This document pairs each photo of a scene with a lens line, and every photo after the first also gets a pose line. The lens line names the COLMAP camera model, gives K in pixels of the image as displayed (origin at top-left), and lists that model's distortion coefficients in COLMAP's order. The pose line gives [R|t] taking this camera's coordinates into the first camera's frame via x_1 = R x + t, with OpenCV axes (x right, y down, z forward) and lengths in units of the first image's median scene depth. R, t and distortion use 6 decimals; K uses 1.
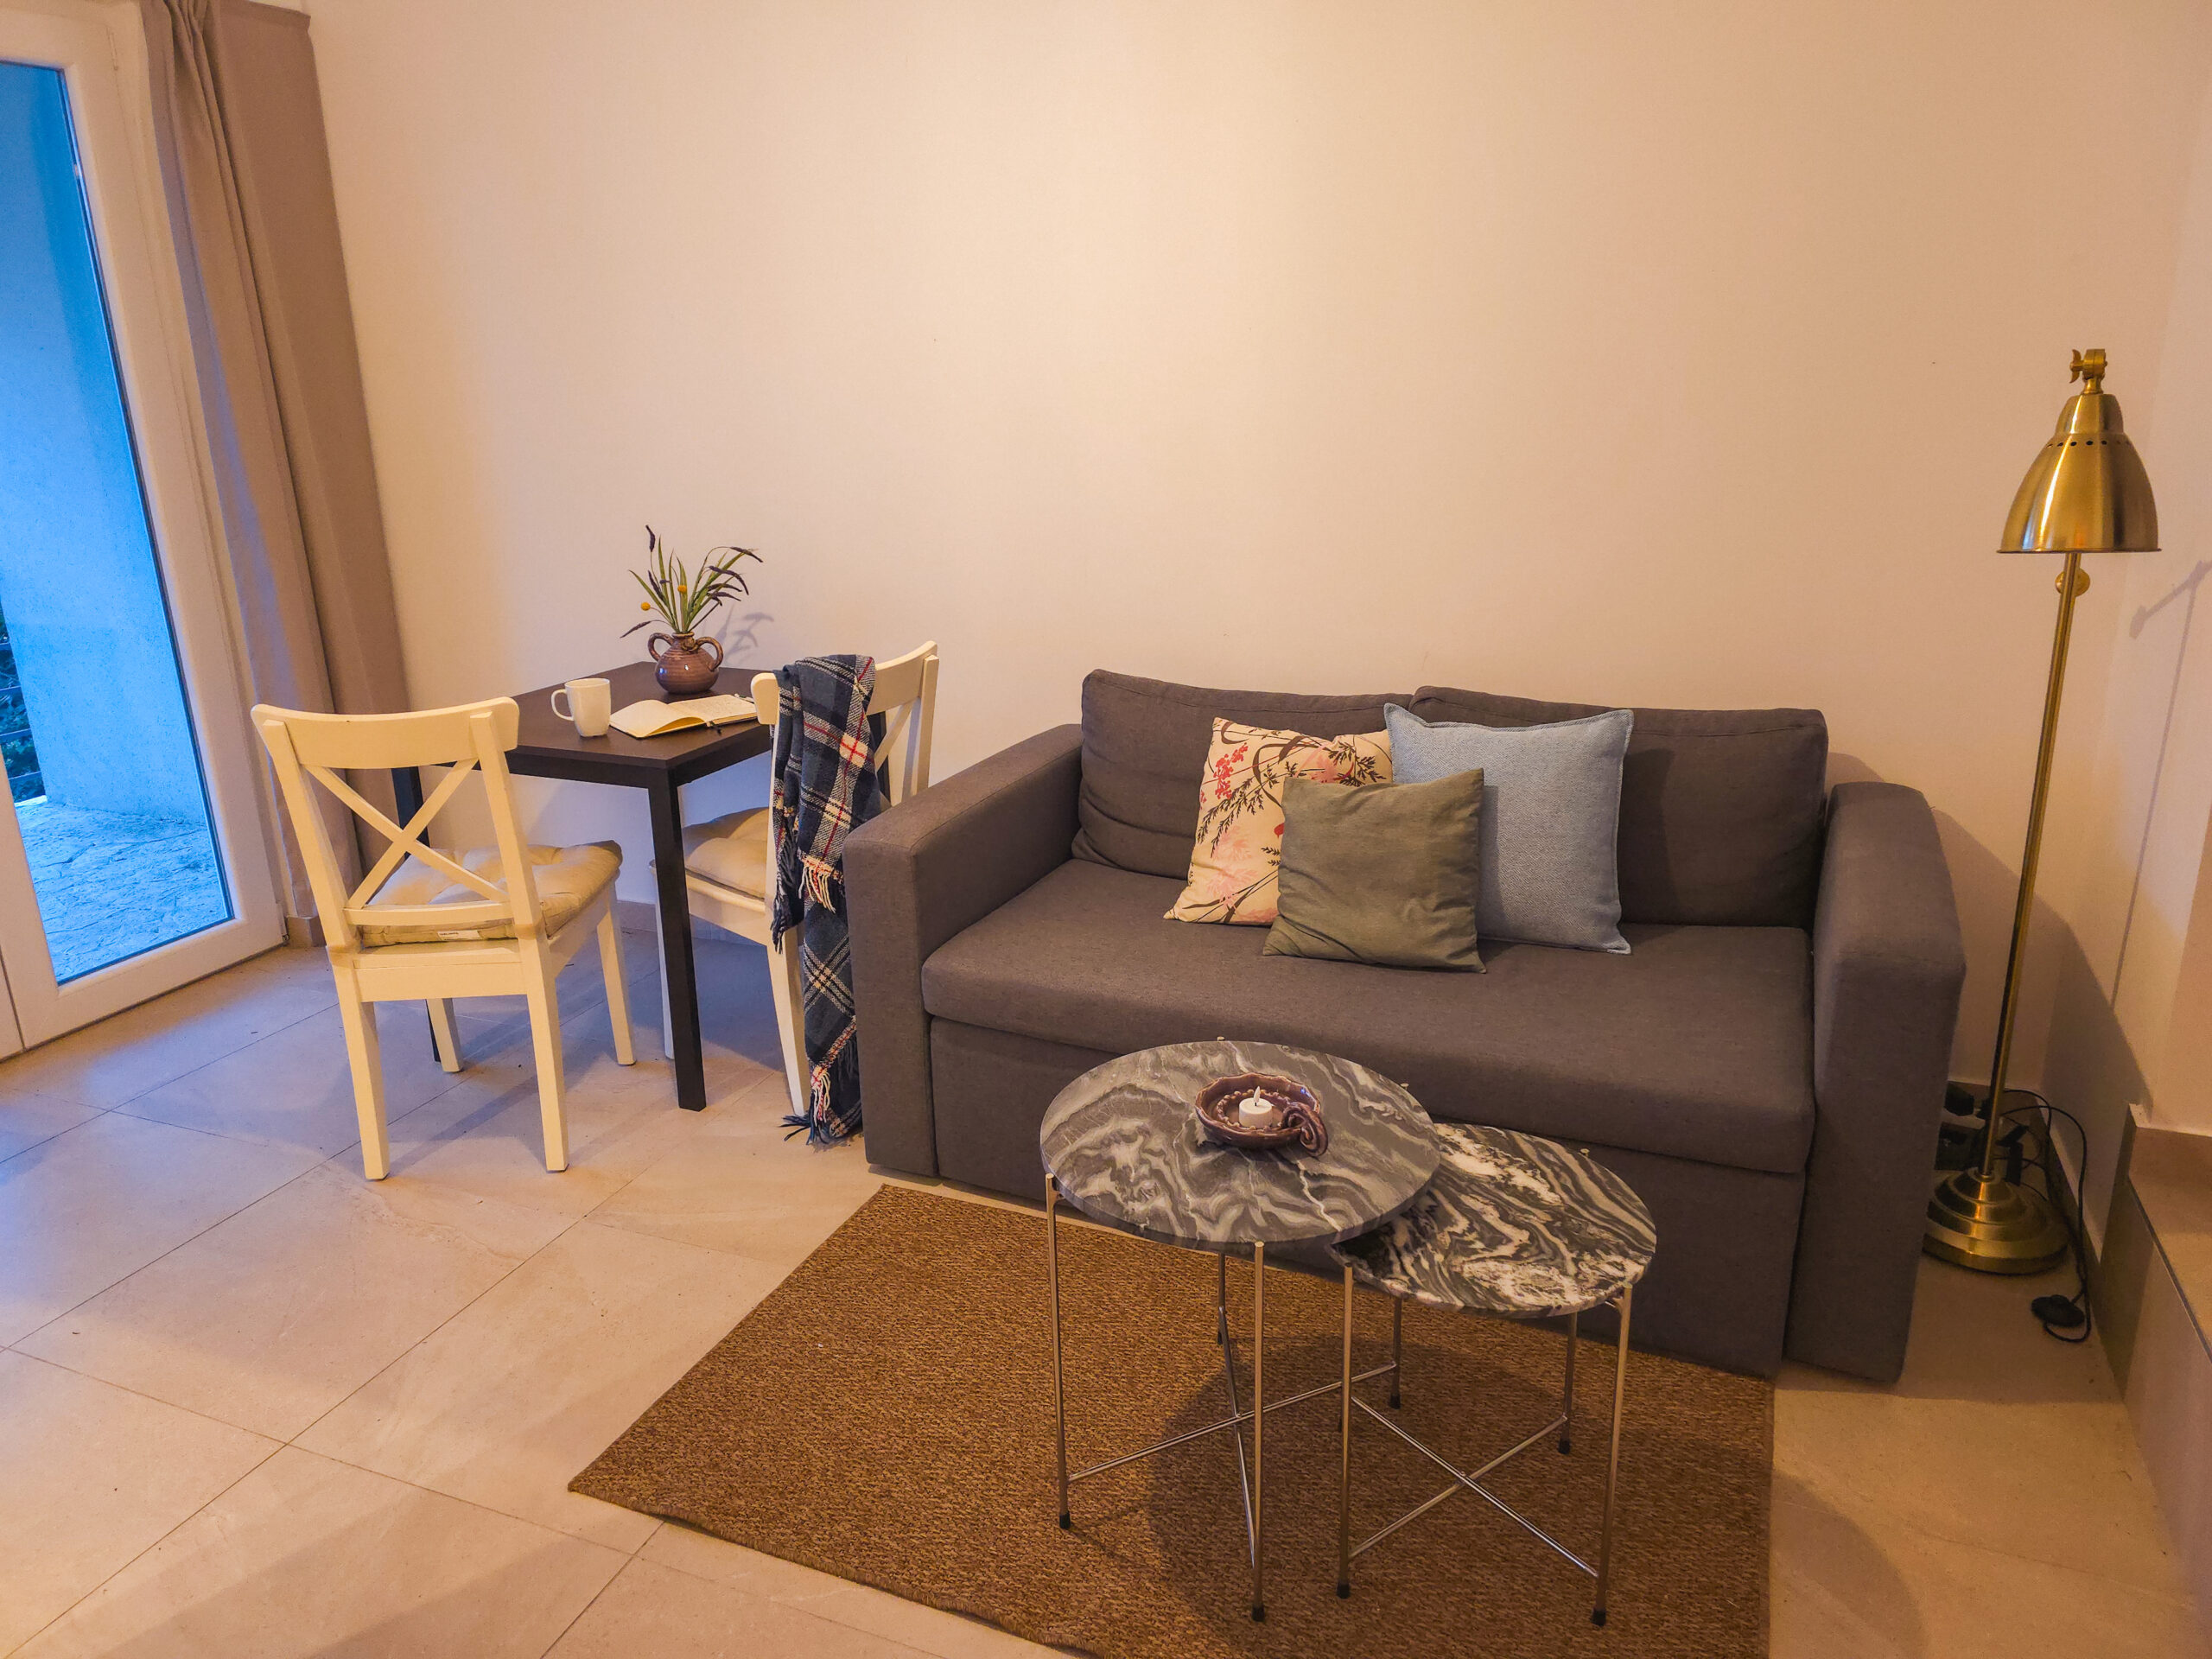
lens RADIAL K [[1464.0, 0, 1102.8], [0, 1464.0, 801.1], [0, 0, 1]] dist [0.094455, -0.093677]
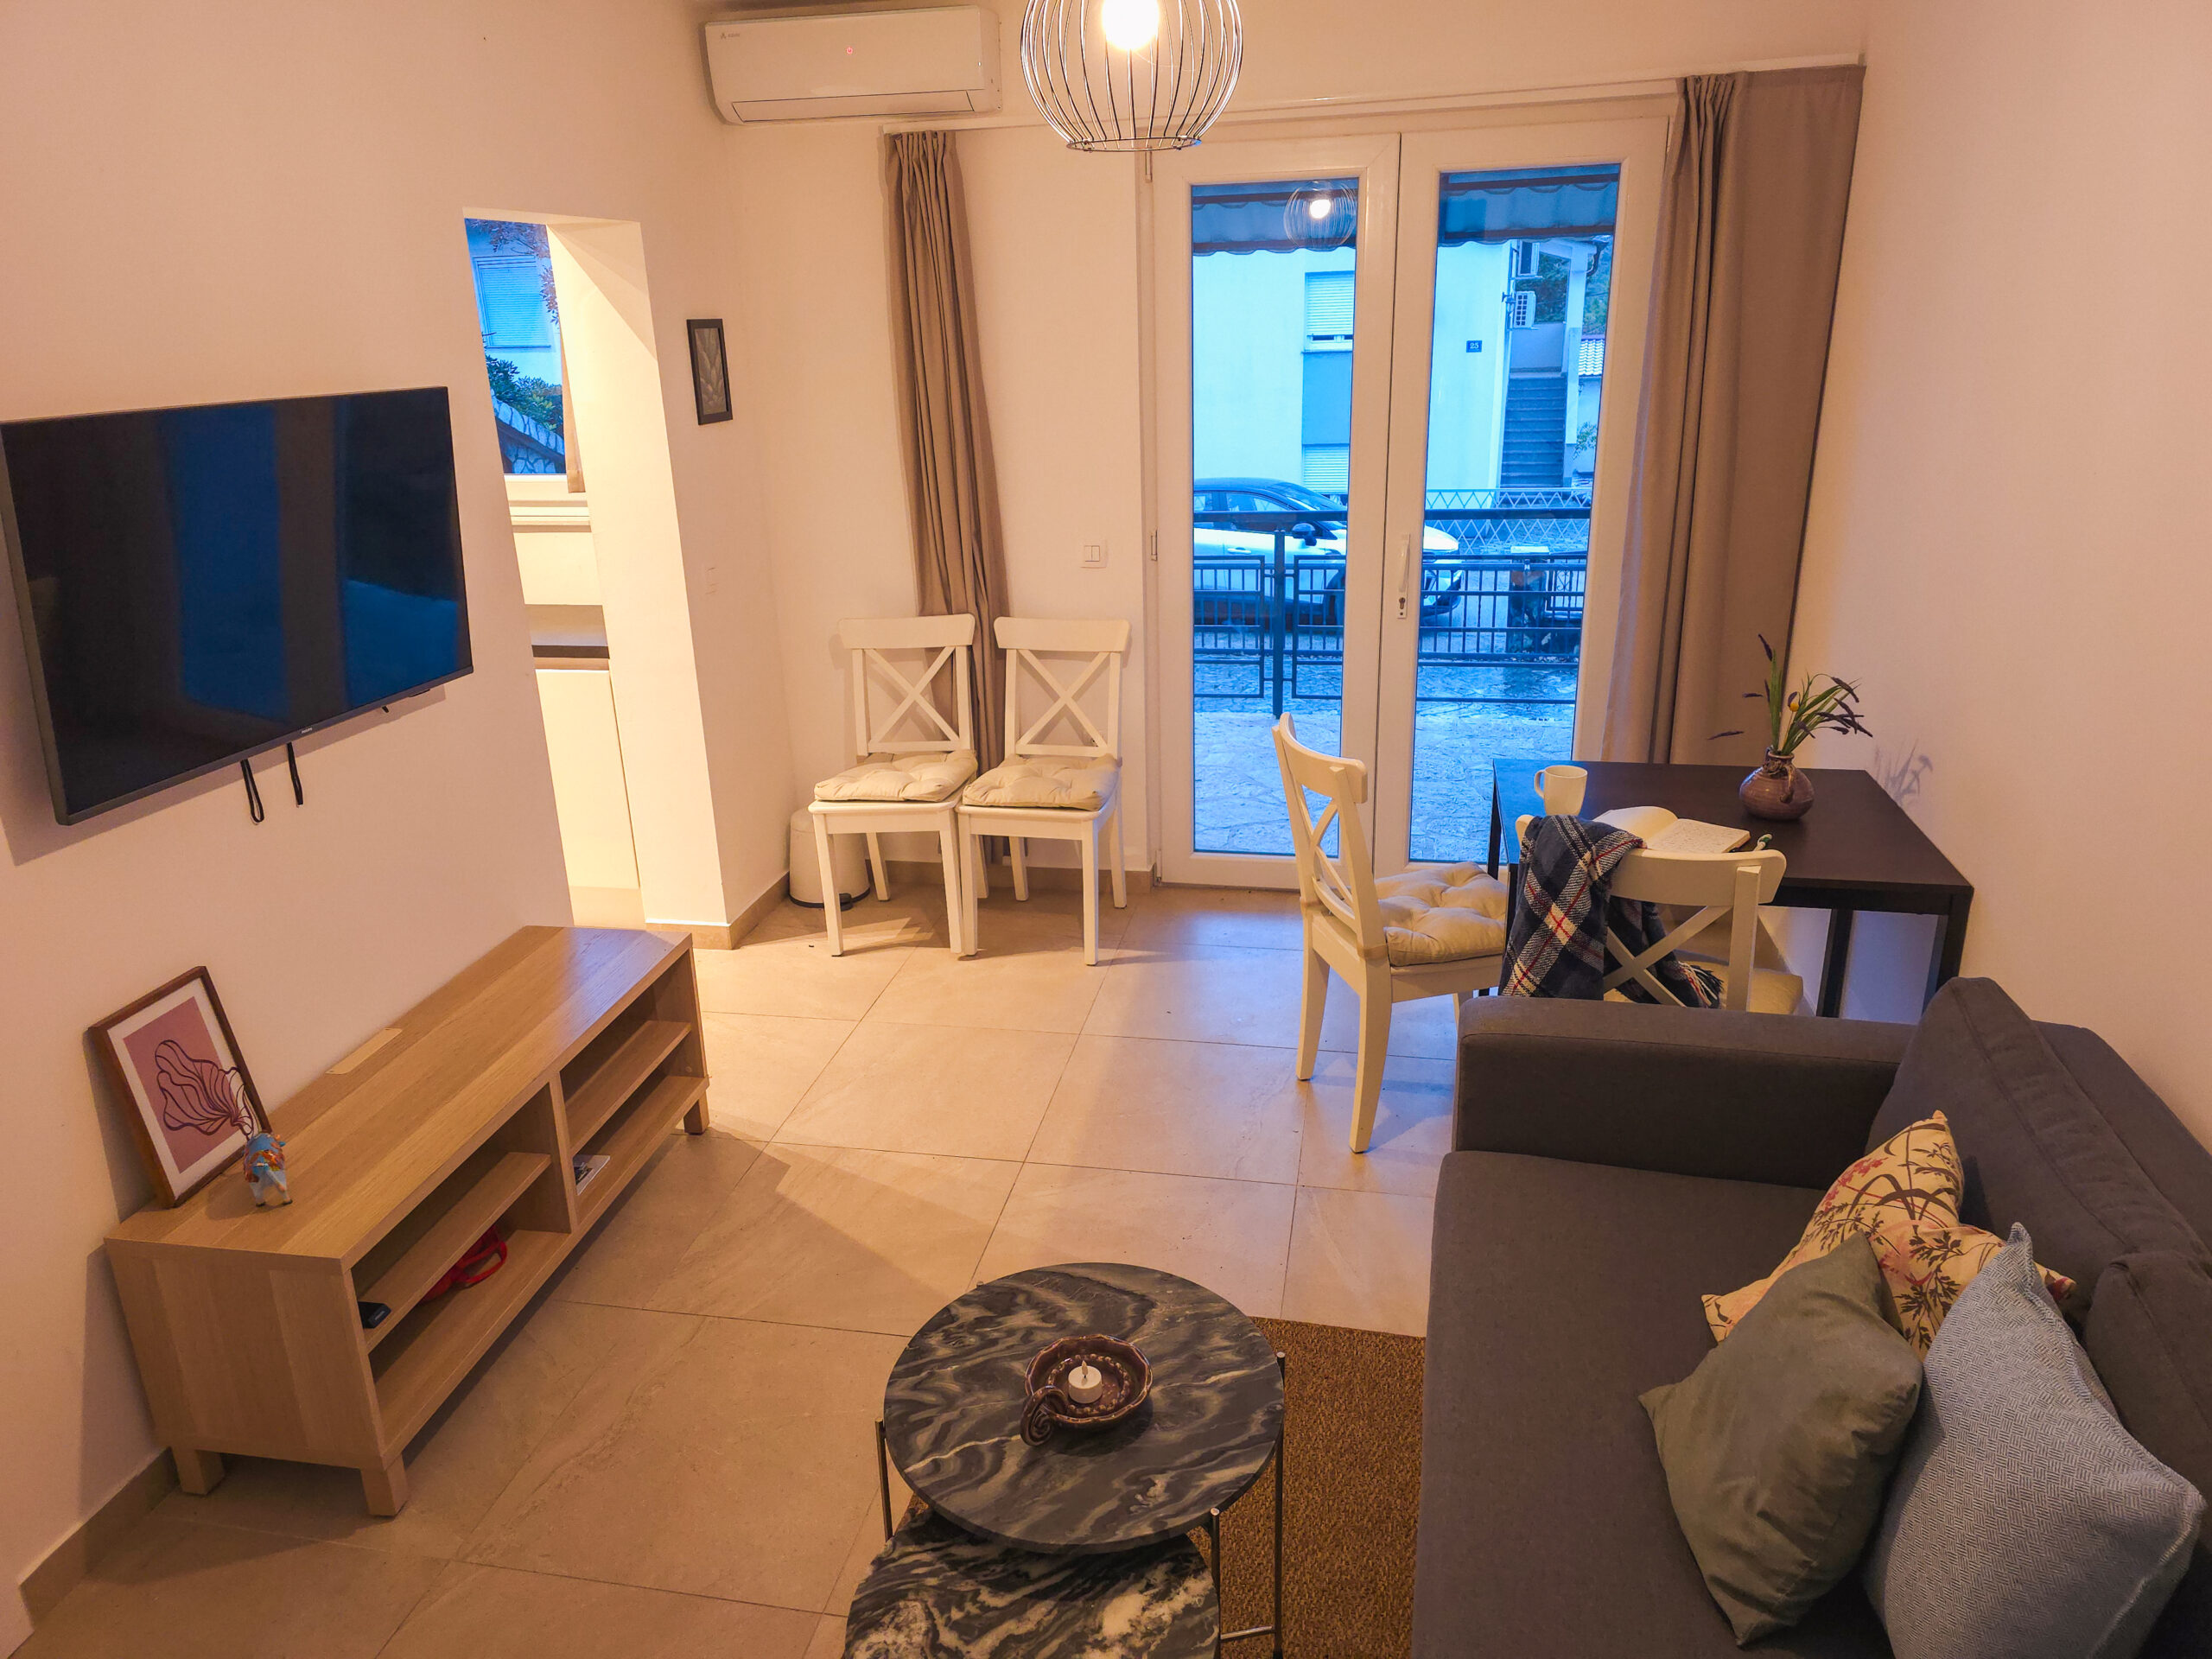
lens RADIAL K [[1464.0, 0, 1102.8], [0, 1464.0, 801.1], [0, 0, 1]] dist [0.094455, -0.093677]
pose [[0.177397, 0.320696, -0.930422, 0.881266], [-0.239165, 0.931123, 0.275338, -0.417370], [0.954636, 0.173680, 0.241878, 0.683004]]
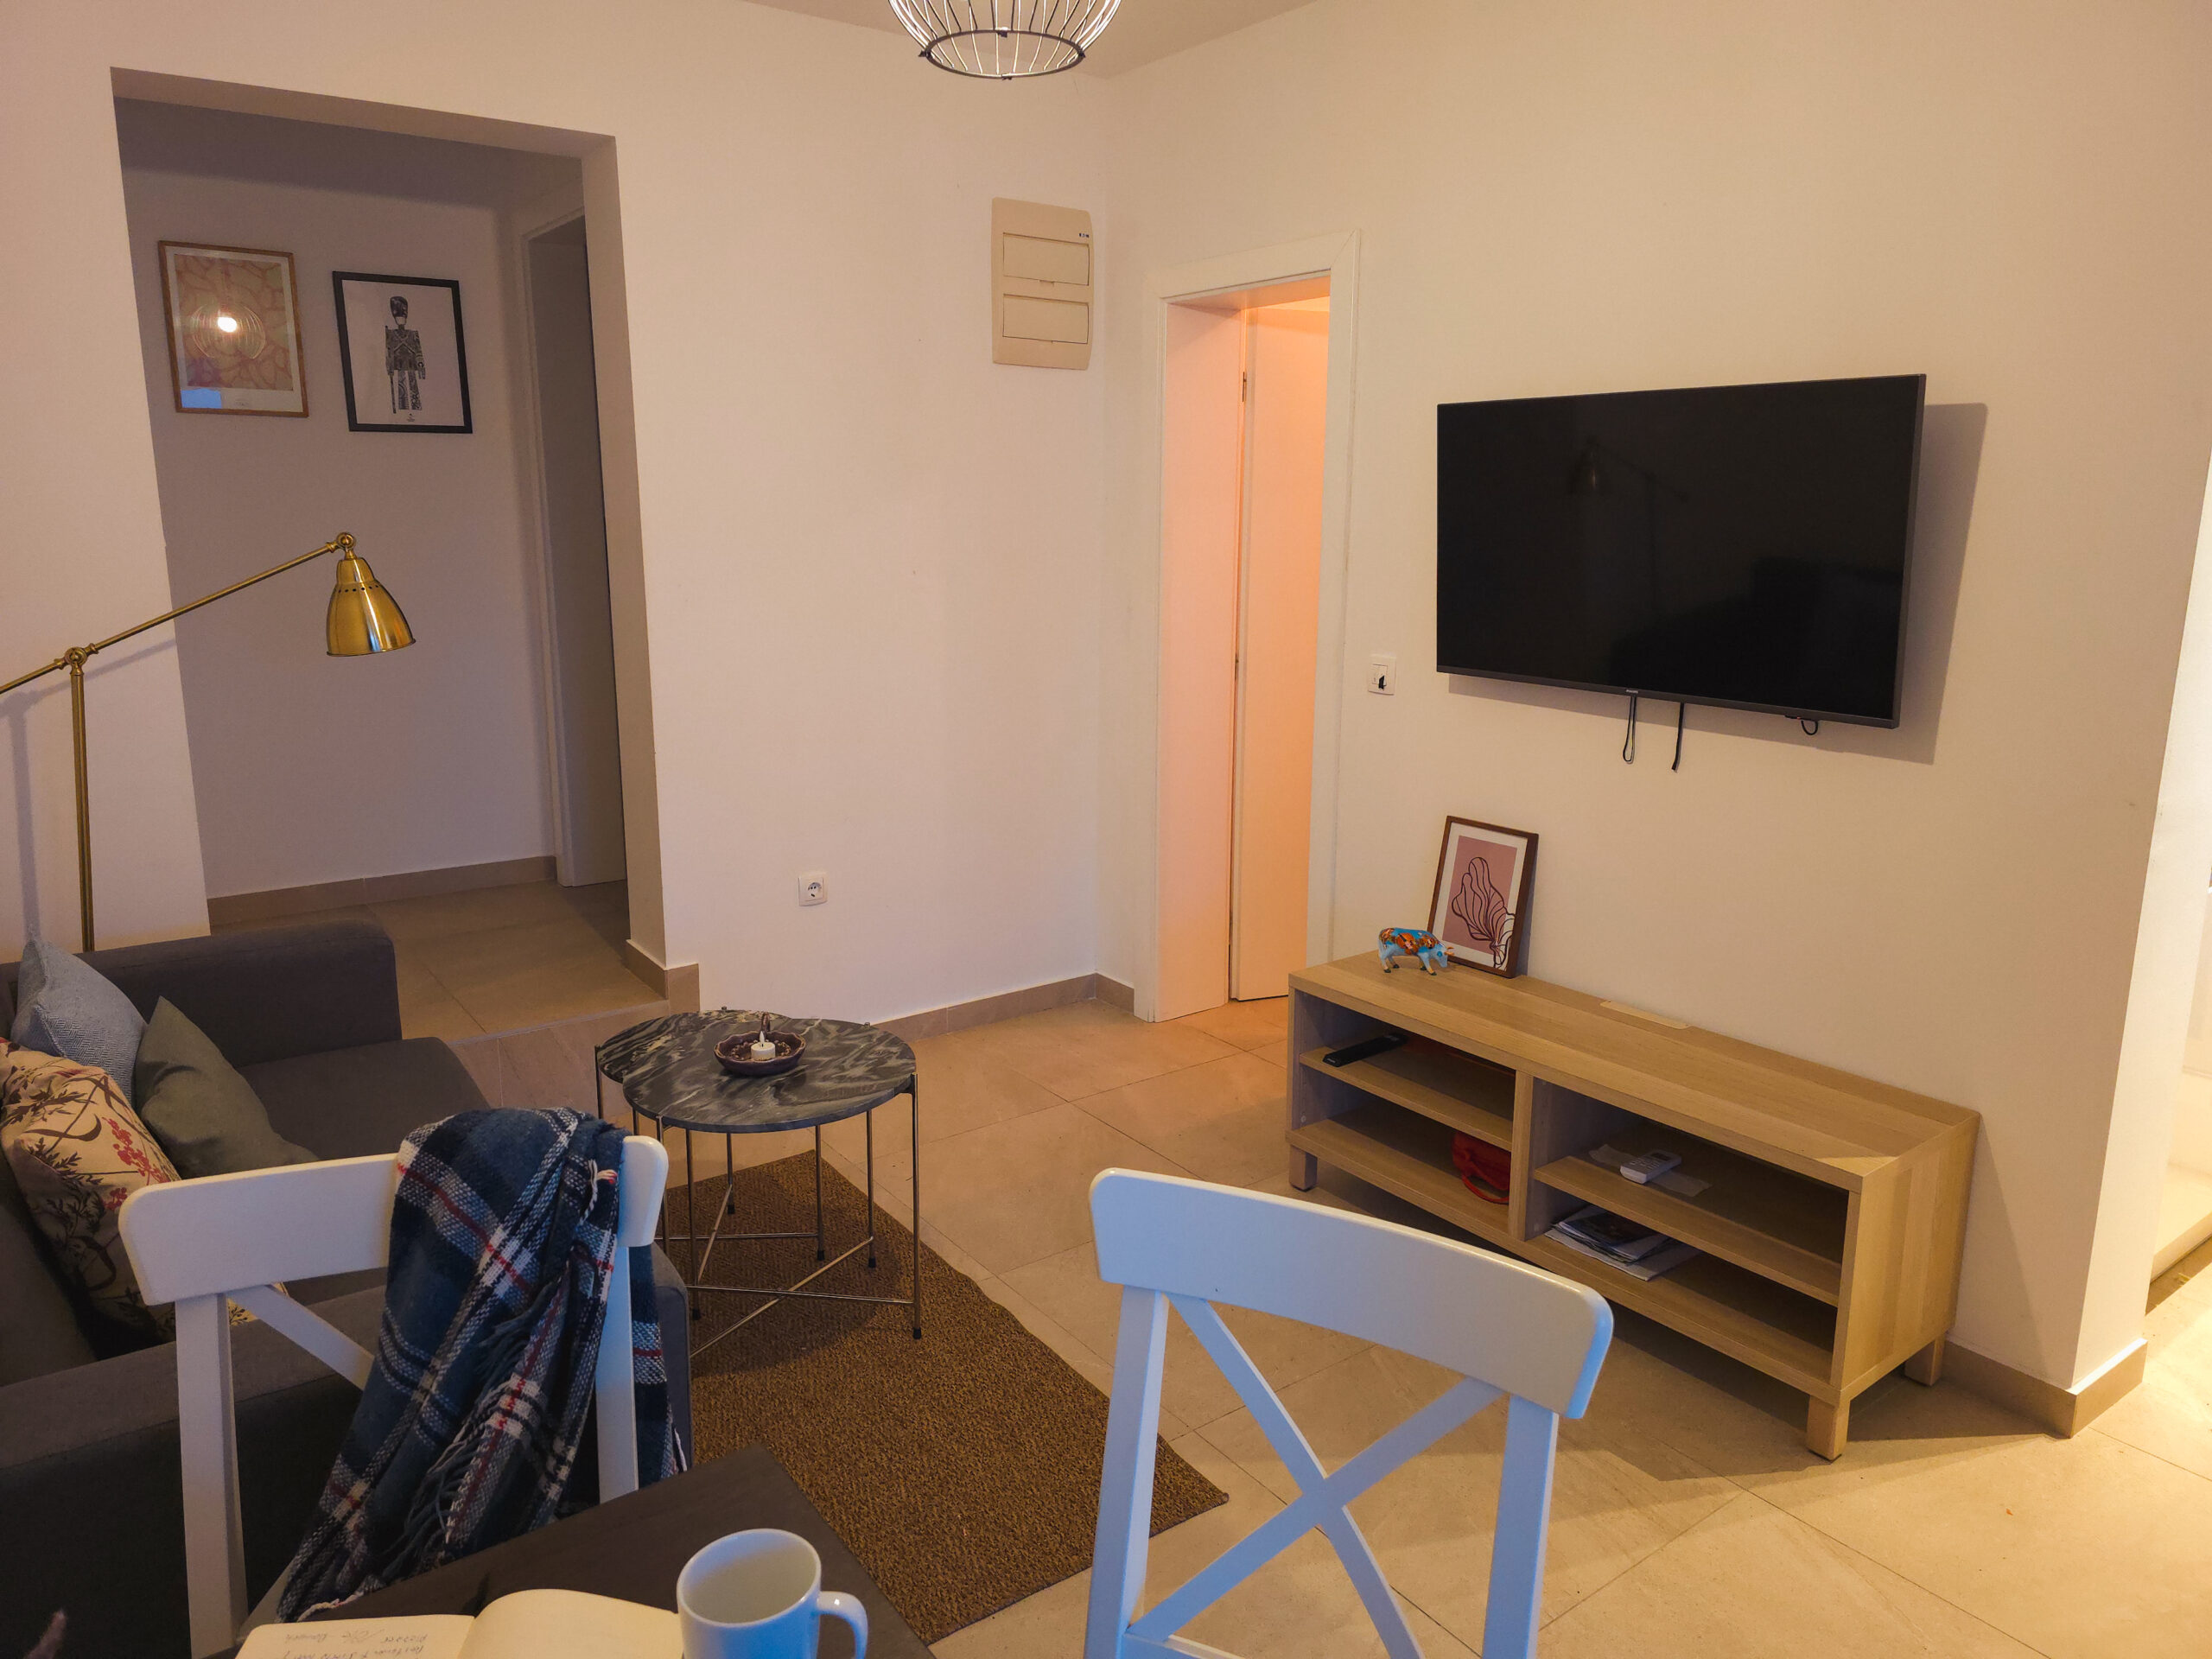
lens RADIAL K [[1464.0, 0, 1102.8], [0, 1464.0, 801.1], [0, 0, 1]] dist [0.094455, -0.093677]
pose [[-0.850823, -0.099565, 0.515934, -0.862755], [0.148523, 0.896275, 0.417891, -0.537938], [-0.504026, 0.432179, -0.747783, 1.746485]]
